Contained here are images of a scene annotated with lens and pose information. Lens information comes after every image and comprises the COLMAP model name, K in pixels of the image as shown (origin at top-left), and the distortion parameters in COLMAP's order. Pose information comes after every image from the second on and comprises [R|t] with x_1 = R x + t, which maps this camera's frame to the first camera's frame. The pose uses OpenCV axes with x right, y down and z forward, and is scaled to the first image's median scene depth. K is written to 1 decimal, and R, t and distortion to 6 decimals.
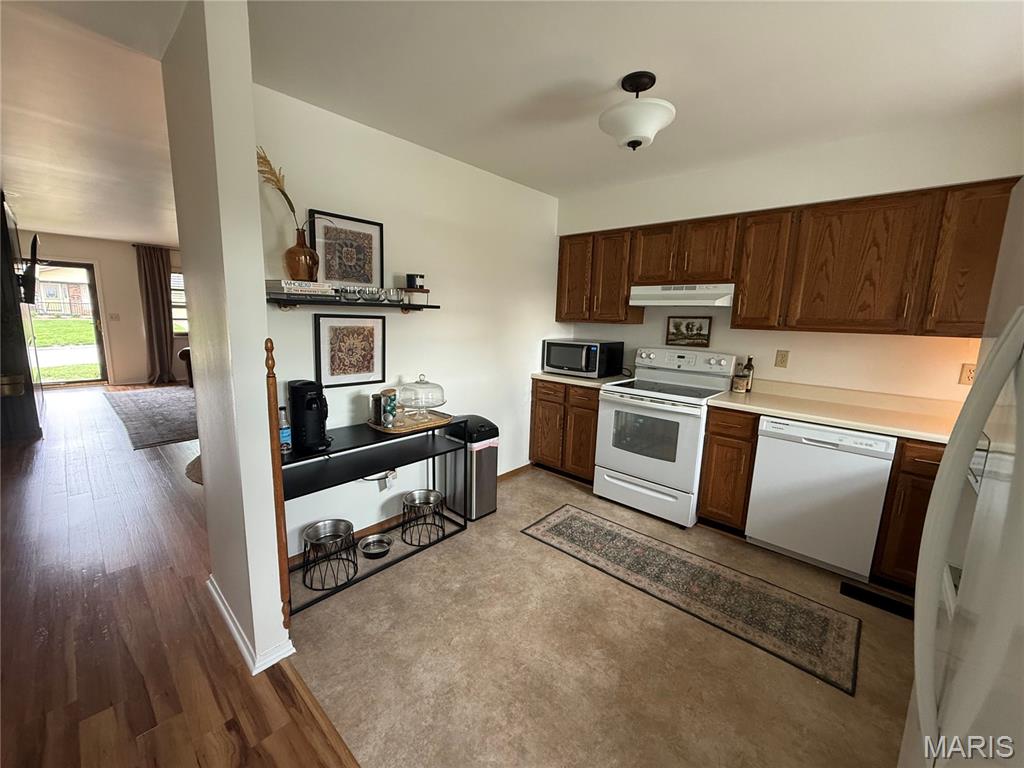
lens RADIAL K [[409.4, 0, 513.4], [0, 409.4, 381.6], [0, 0, 1]] dist [-0.003014, -0.000258]
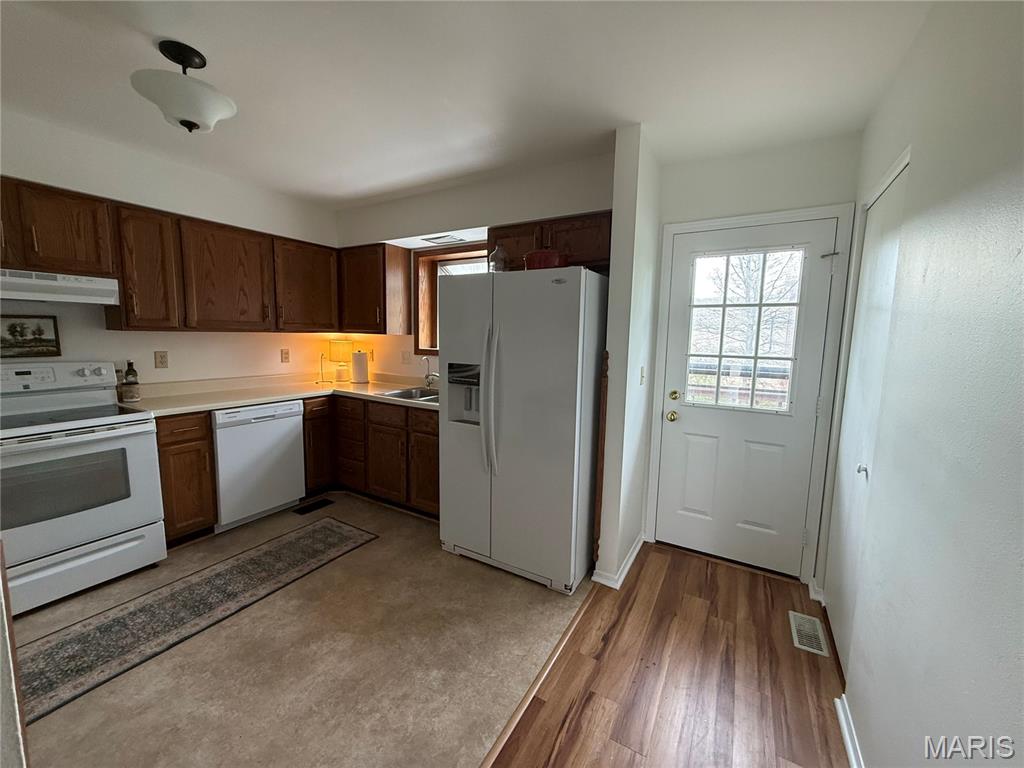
lens RADIAL K [[409.4, 0, 511.6], [0, 409.4, 381.1], [0, 0, 1]] dist [-0.003014, -0.000258]
pose [[-0.215893, -0.143983, 0.965743, -0.583486], [0.131963, 0.975691, 0.174966, -0.077149], [-0.967459, 0.165216, -0.191644, 0.436397]]
